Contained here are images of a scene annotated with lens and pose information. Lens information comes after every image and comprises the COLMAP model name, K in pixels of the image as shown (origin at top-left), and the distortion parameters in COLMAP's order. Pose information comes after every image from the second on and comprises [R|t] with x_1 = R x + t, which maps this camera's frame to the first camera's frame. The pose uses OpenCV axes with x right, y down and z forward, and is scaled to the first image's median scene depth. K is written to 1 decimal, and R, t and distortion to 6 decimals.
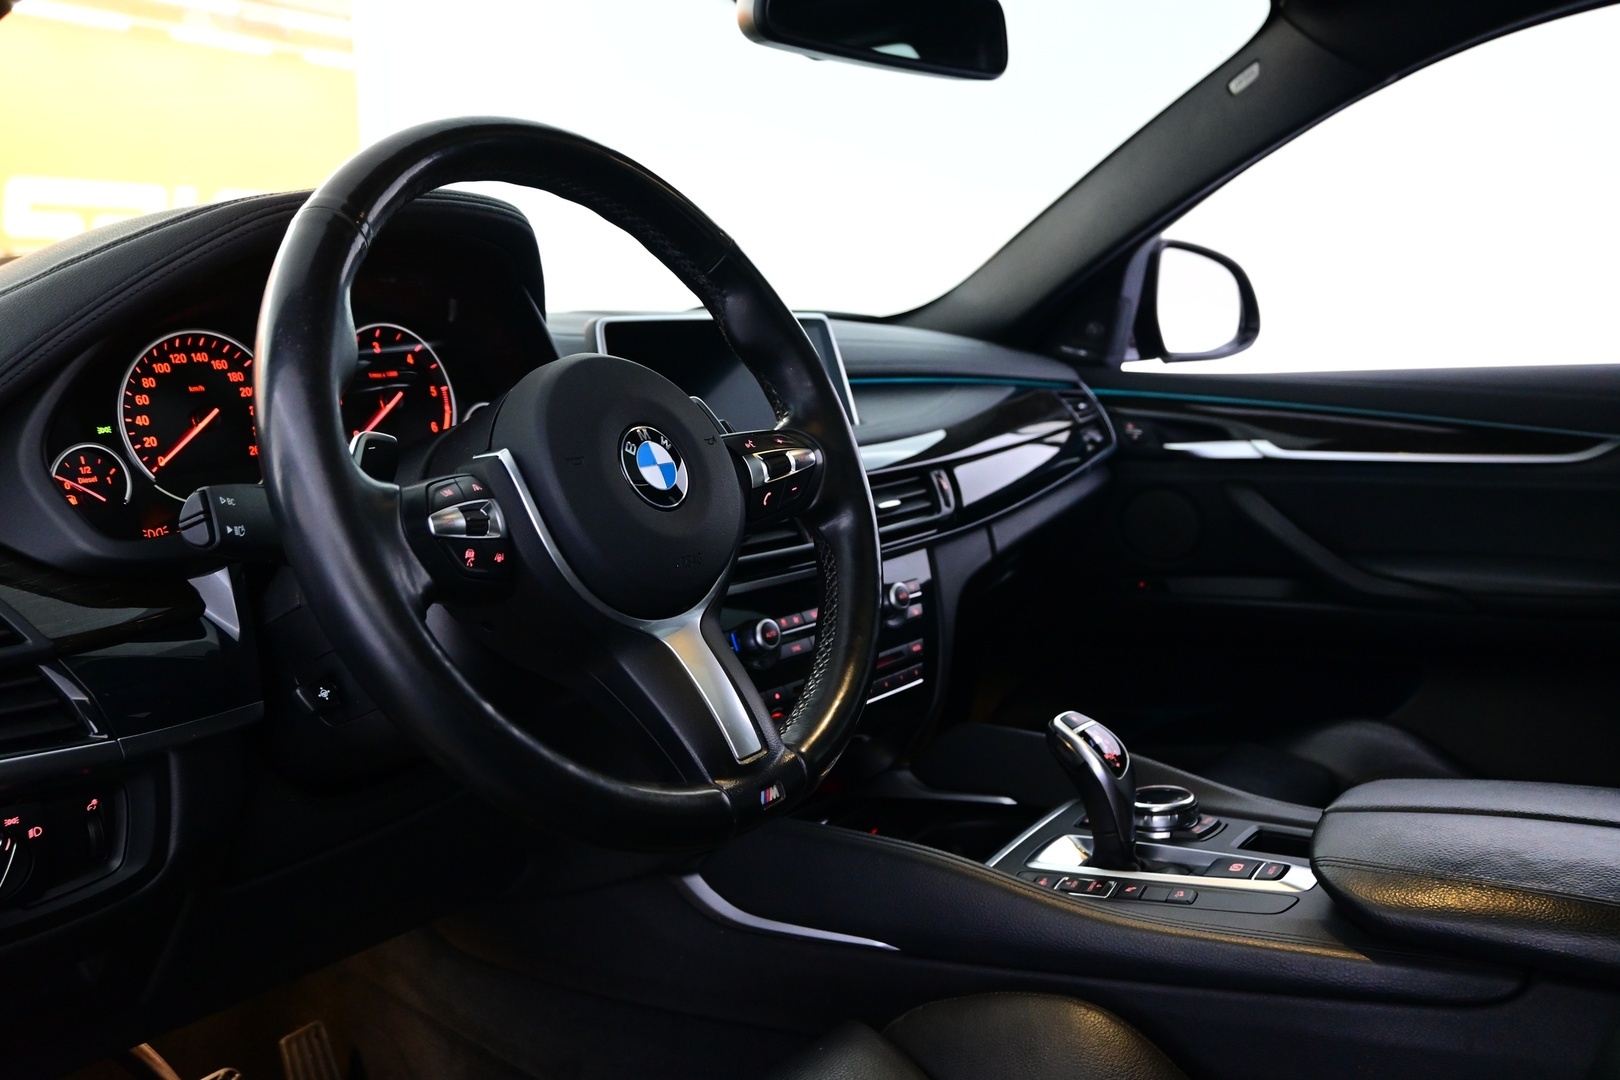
lens RADIAL K [[1324.8, 0, 815.0], [0, 1324.8, 544.7], [0, 0, 1]] dist [-0.053596, 0.000382]
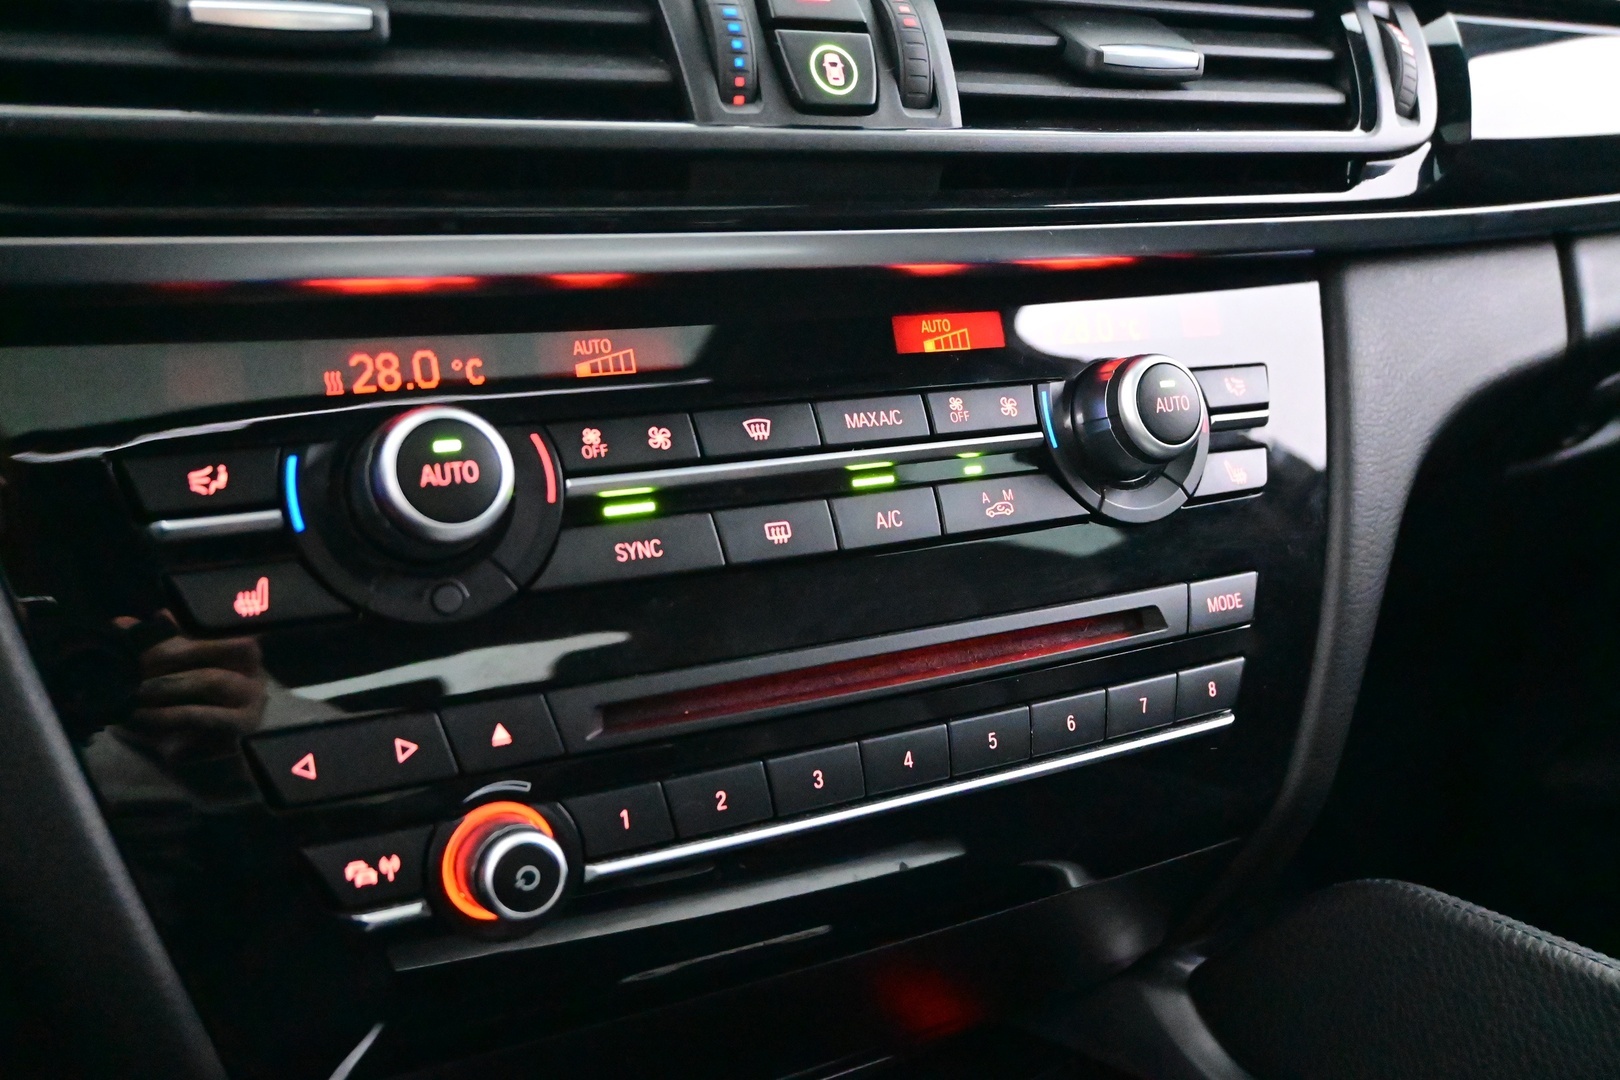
lens RADIAL K [[1528.9, 0, 809.0], [0, 1528.9, 537.0], [0, 0, 1]] dist [0.004582, 0.000000]
pose [[0.940255, 0.100299, -0.325362, 0.095682], [-0.079761, 0.993921, 0.075893, 0.045386], [0.330996, -0.045408, 0.942539, 0.652649]]
